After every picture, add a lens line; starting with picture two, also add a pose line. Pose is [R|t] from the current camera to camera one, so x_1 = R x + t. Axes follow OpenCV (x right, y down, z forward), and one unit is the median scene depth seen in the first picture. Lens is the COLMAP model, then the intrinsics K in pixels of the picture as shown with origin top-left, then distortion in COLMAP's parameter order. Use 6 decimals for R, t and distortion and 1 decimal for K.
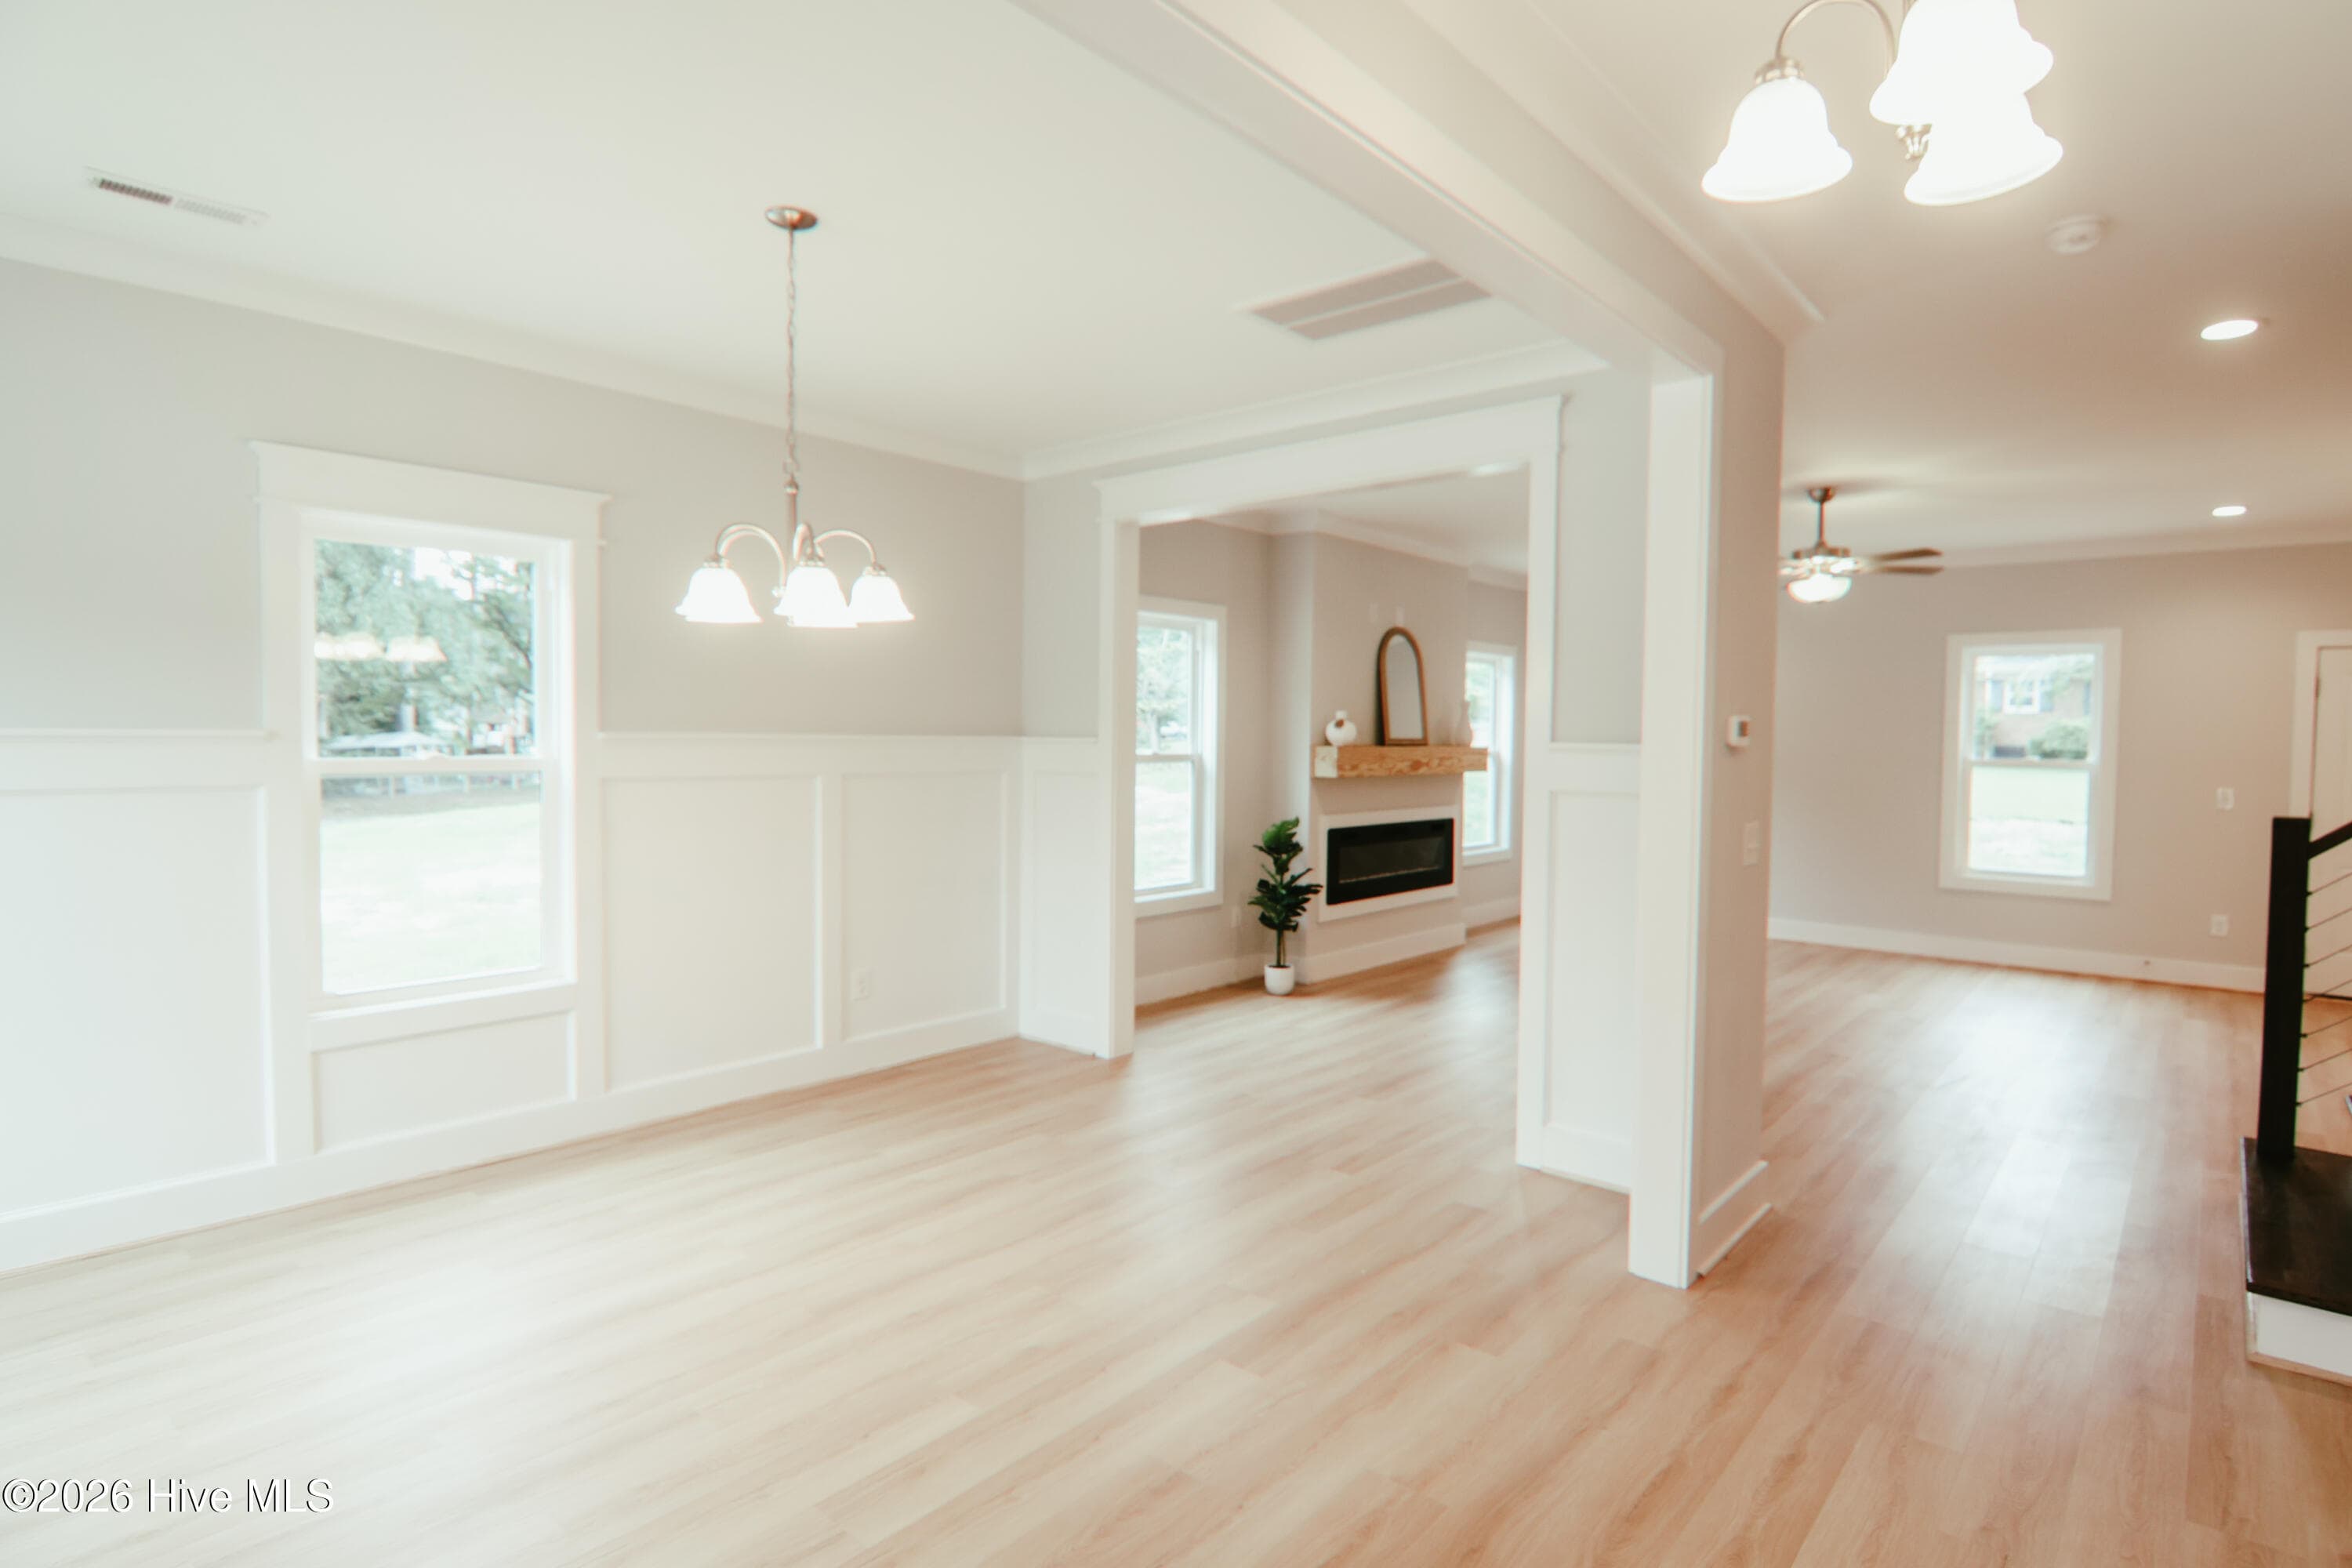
lens RADIAL K [[1179.4, 0, 1202.2], [0, 1179.4, 776.5], [0, 0, 1]] dist [0.000723, -0.018779]
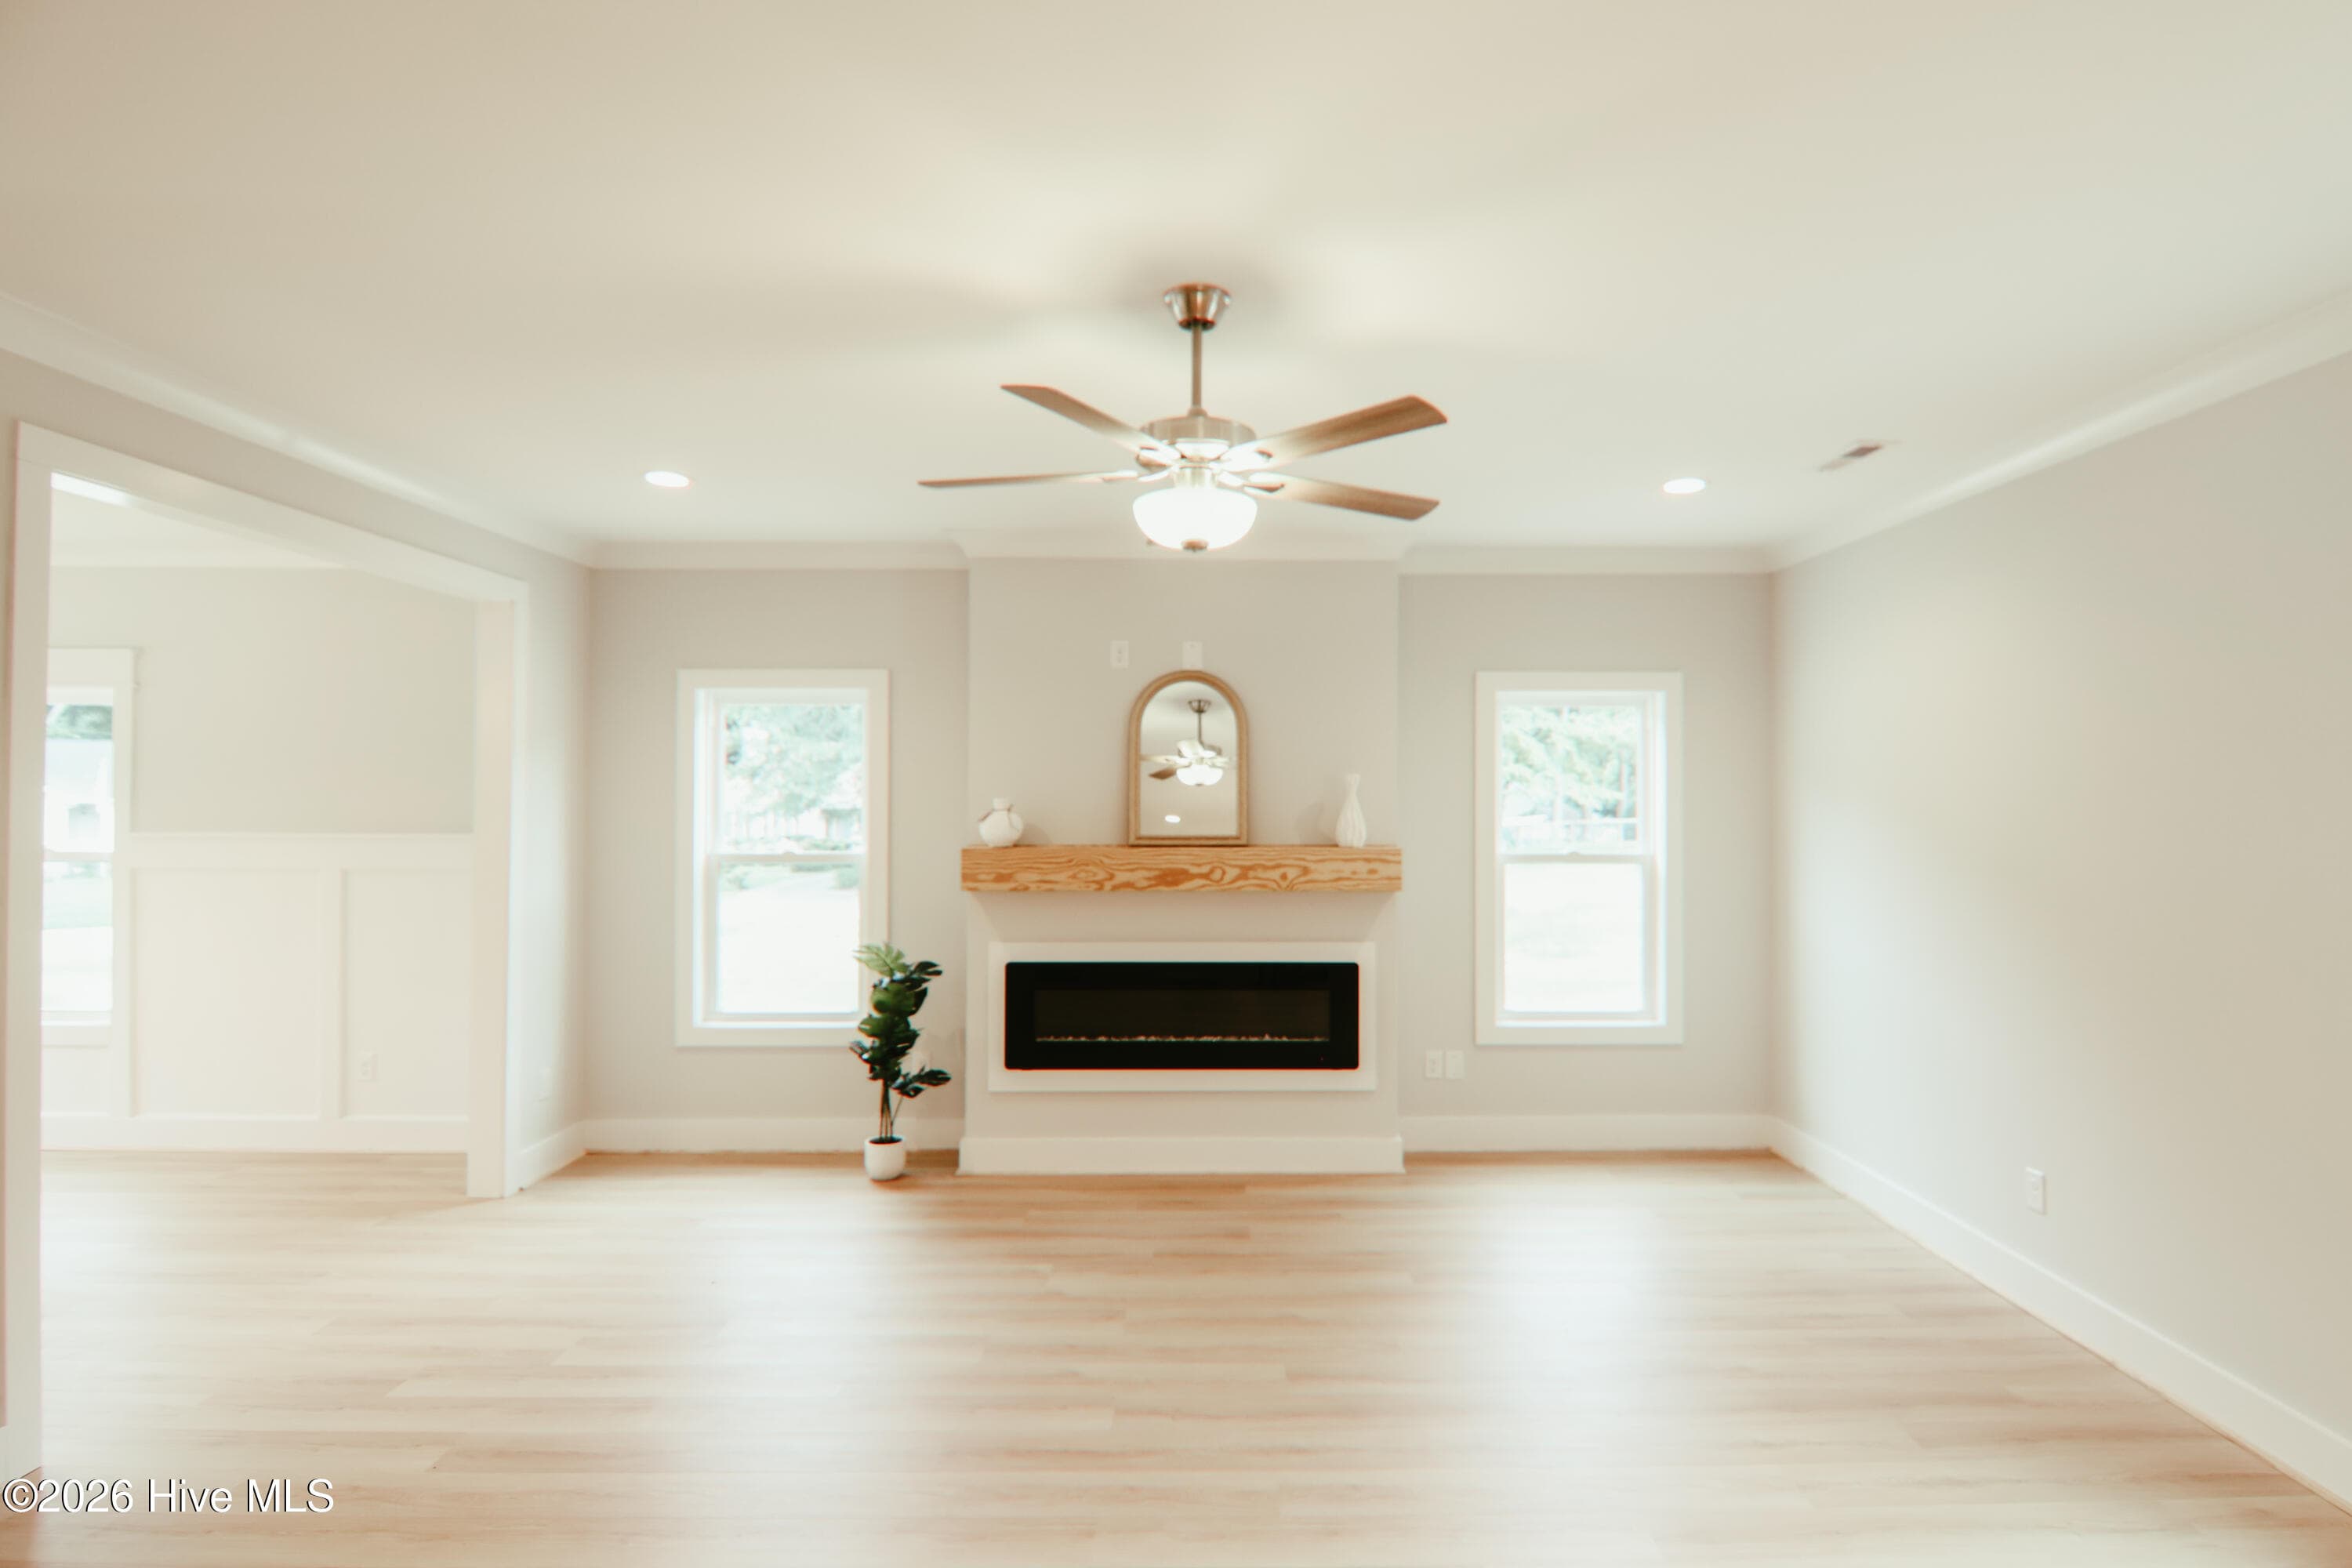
lens RADIAL K [[1179.4, 0, 1202.2], [0, 1179.4, 776.5], [0, 0, 1]] dist [0.000723, -0.018779]
pose [[0.668258, -0.022939, -0.743576, 0.723246], [-0.020535, 0.998575, -0.049261, -0.035546], [0.743646, 0.048189, 0.666835, 0.604095]]
